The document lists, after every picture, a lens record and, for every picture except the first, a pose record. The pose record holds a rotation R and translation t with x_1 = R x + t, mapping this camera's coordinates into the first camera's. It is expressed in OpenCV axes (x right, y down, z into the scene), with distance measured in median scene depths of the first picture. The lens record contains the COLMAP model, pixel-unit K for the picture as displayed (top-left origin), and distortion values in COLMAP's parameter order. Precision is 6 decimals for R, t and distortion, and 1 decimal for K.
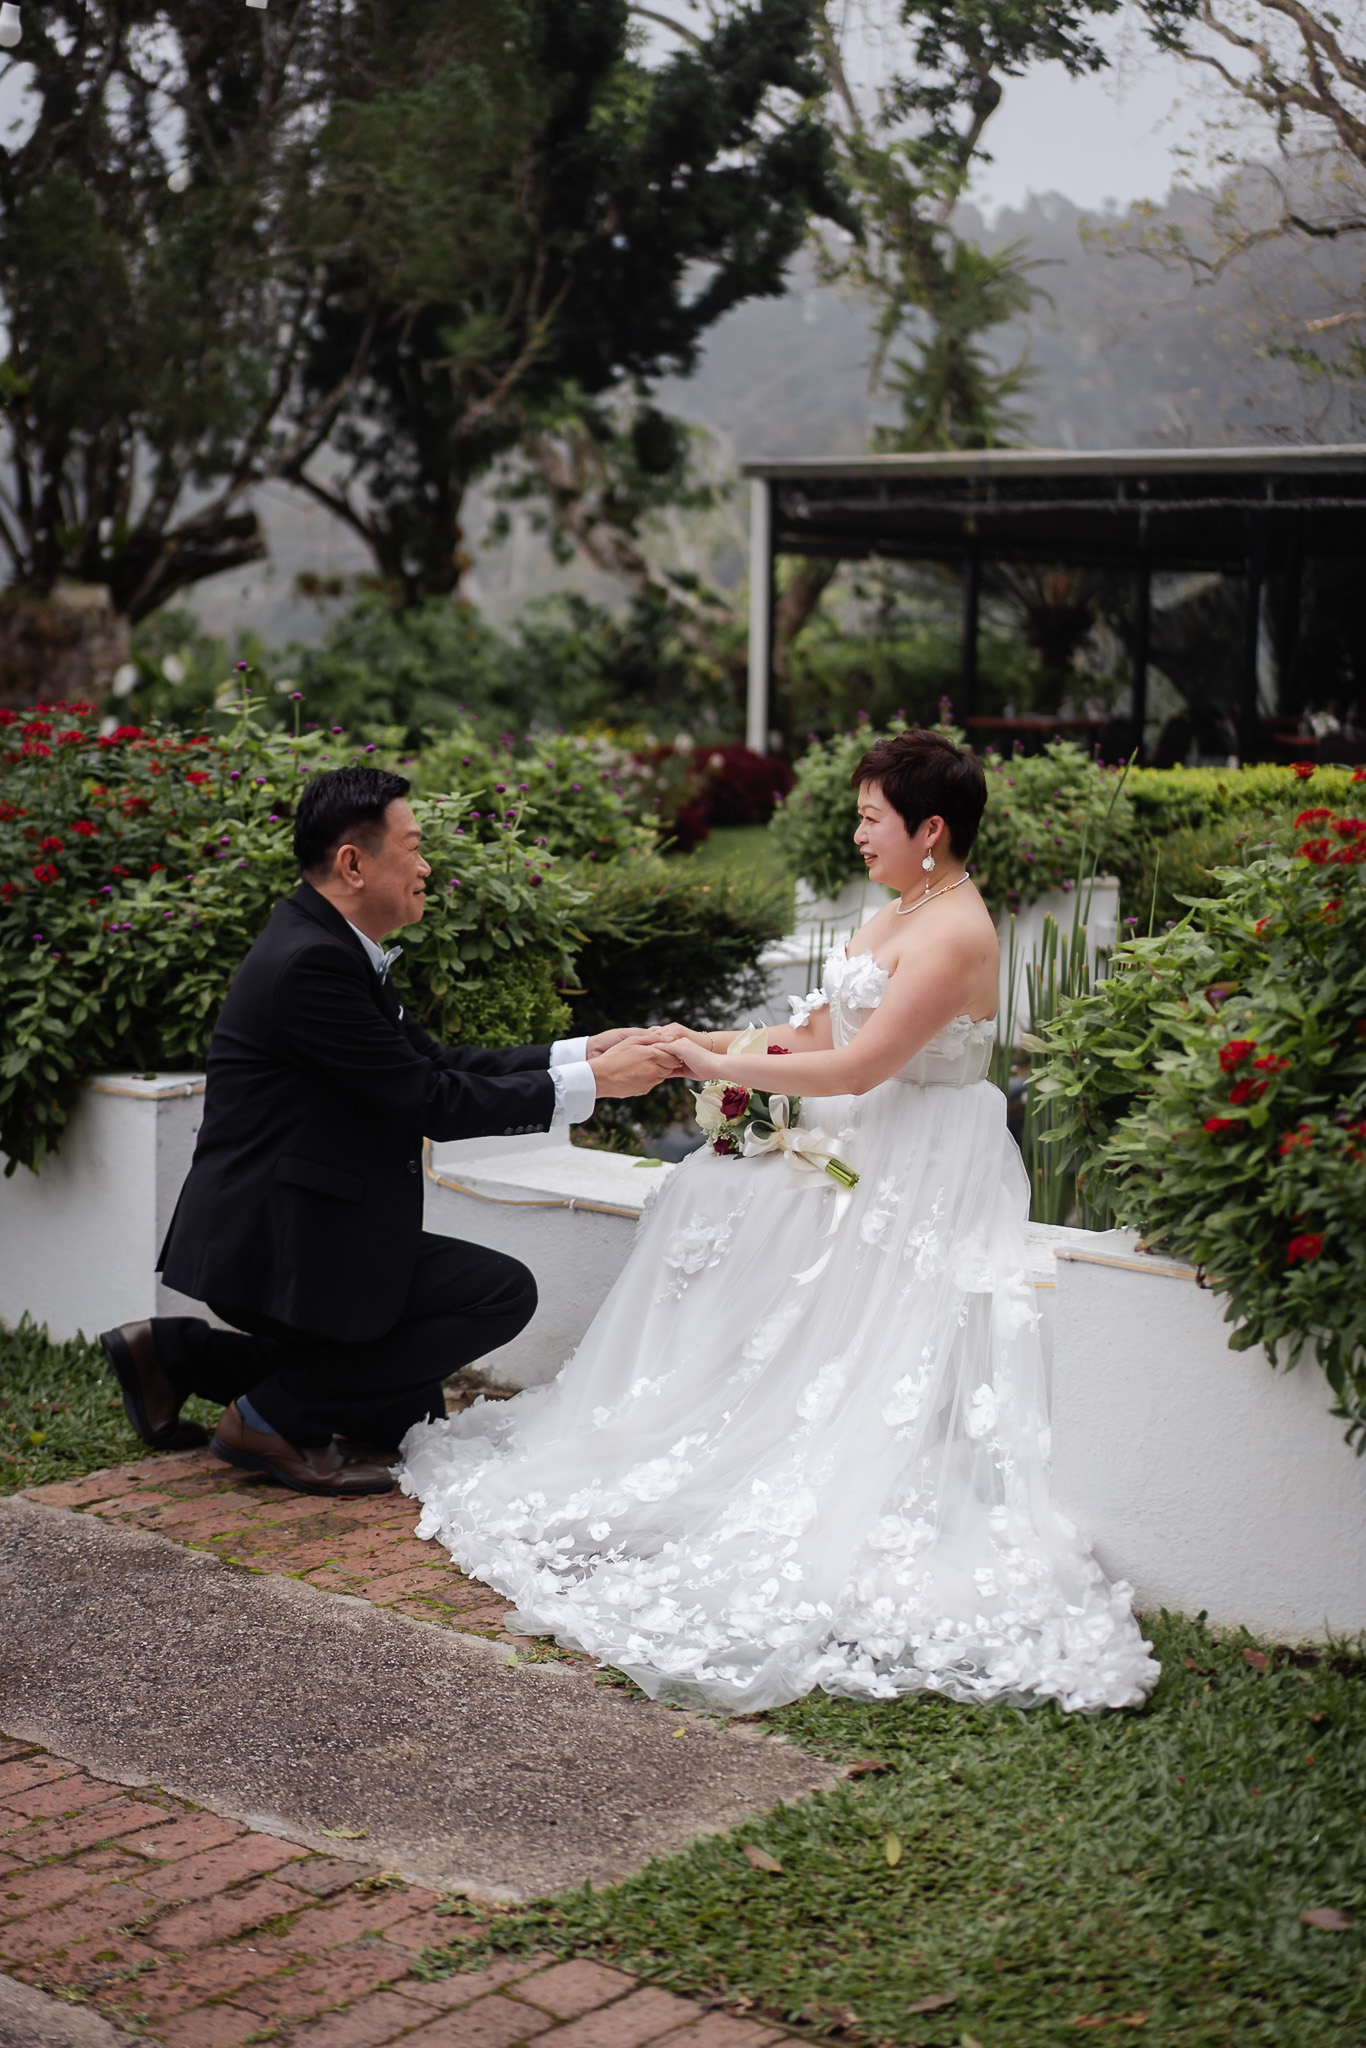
lens RADIAL K [[3181.6, 0, 682.8], [0, 3181.6, 1023.8], [0, 0, 1]] dist [-0.025910, 0.000000]
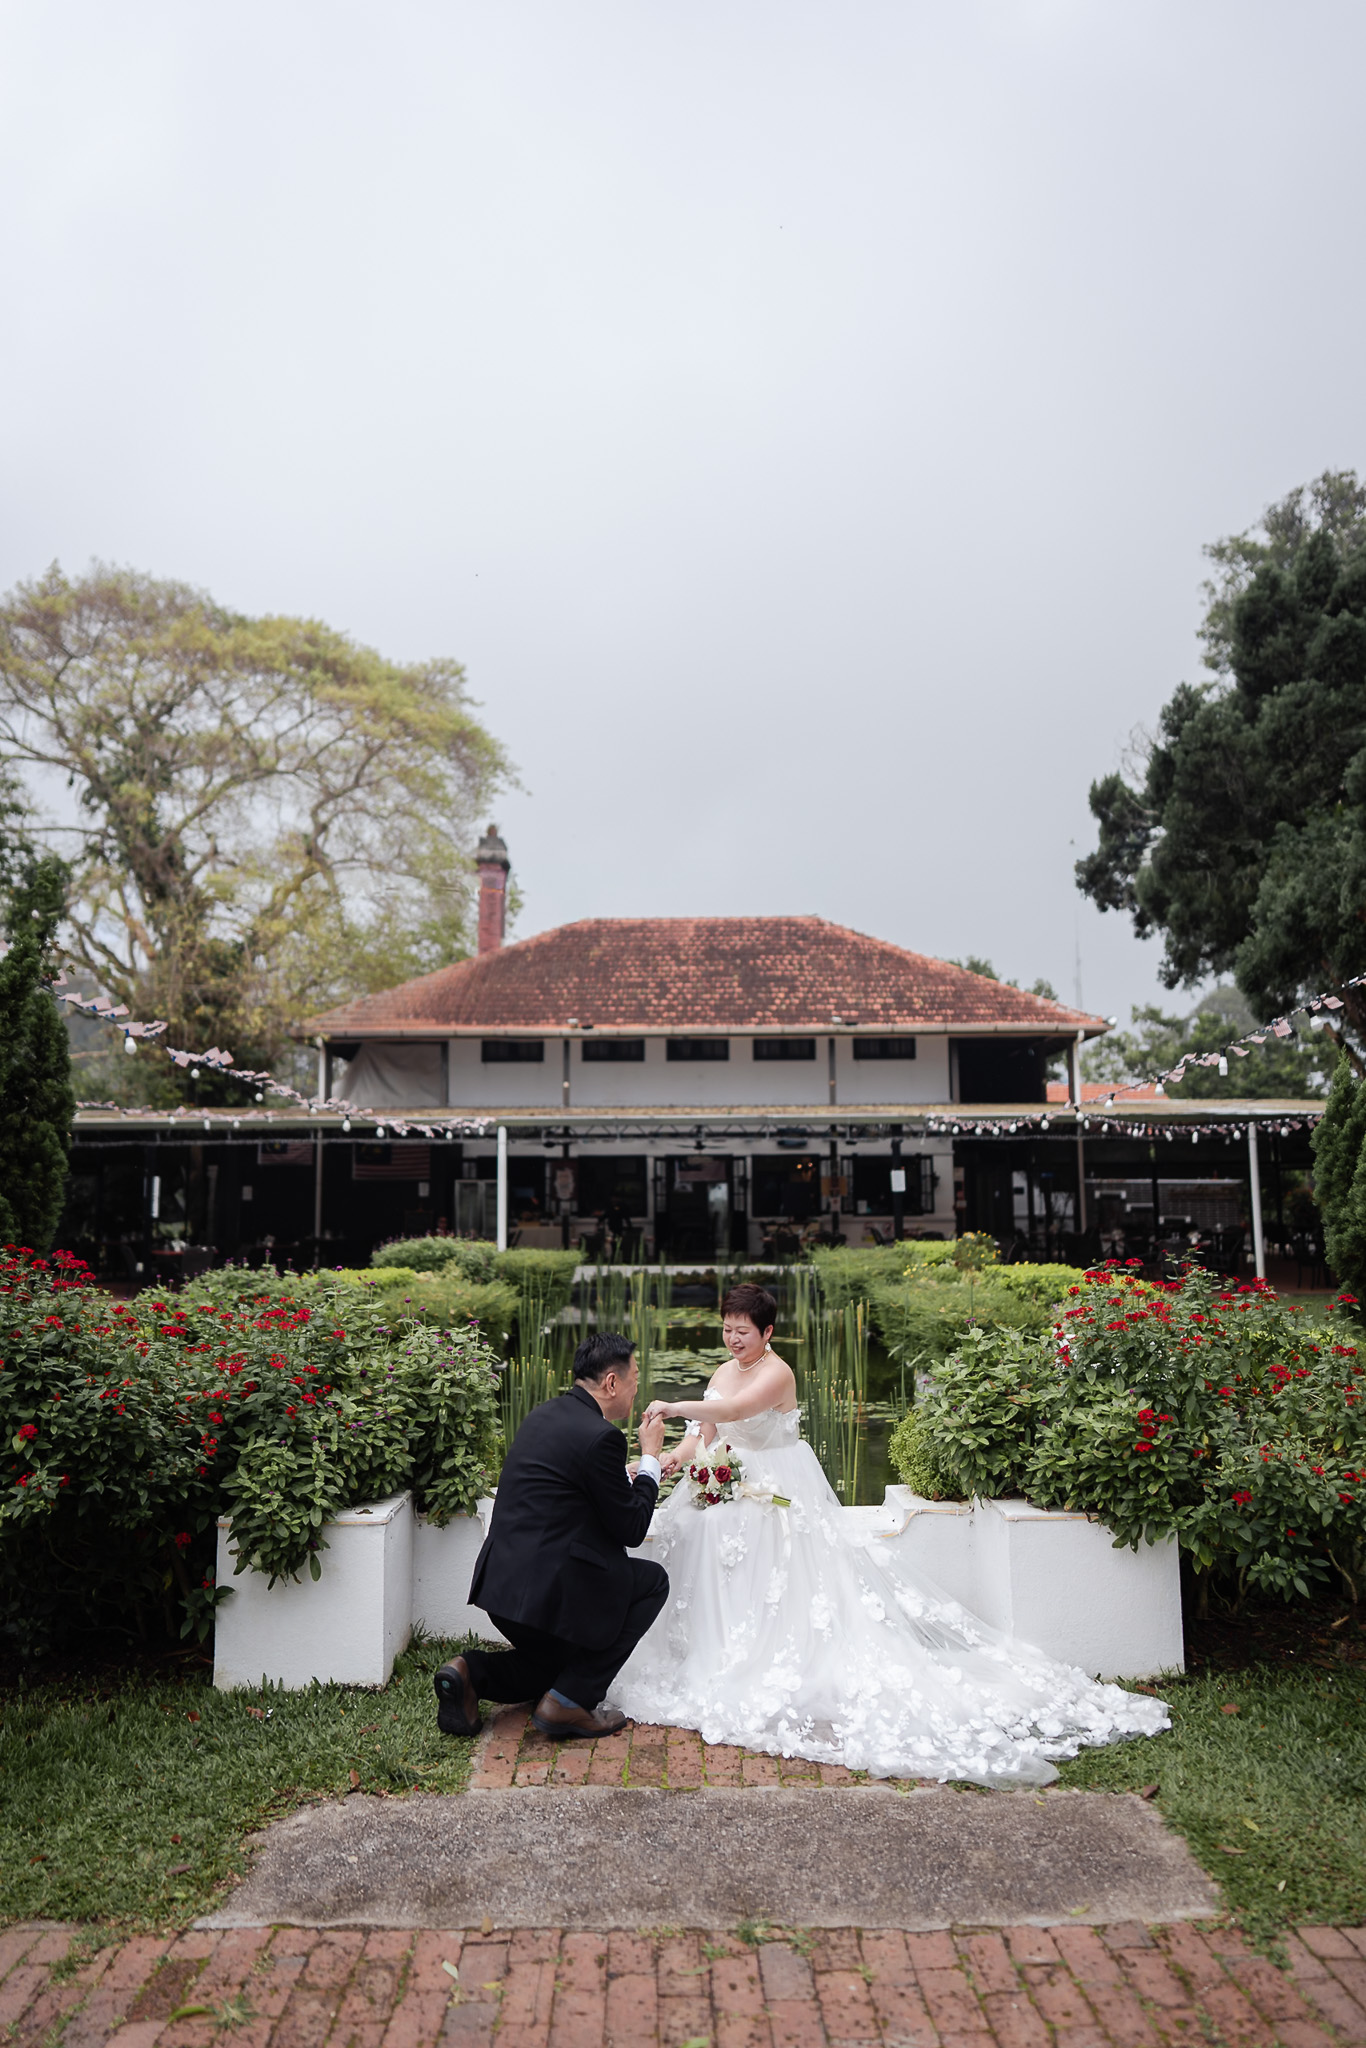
lens RADIAL K [[1386.4, 0, 683.2], [0, 1386.4, 1021.4], [0, 0, 1]] dist [-0.020174, 0.014855]
pose [[0.782564, 0.039378, 0.621323, -0.699715], [0.111210, 0.973104, -0.201743, -0.097995], [-0.612557, 0.226974, 0.757137, 0.361031]]
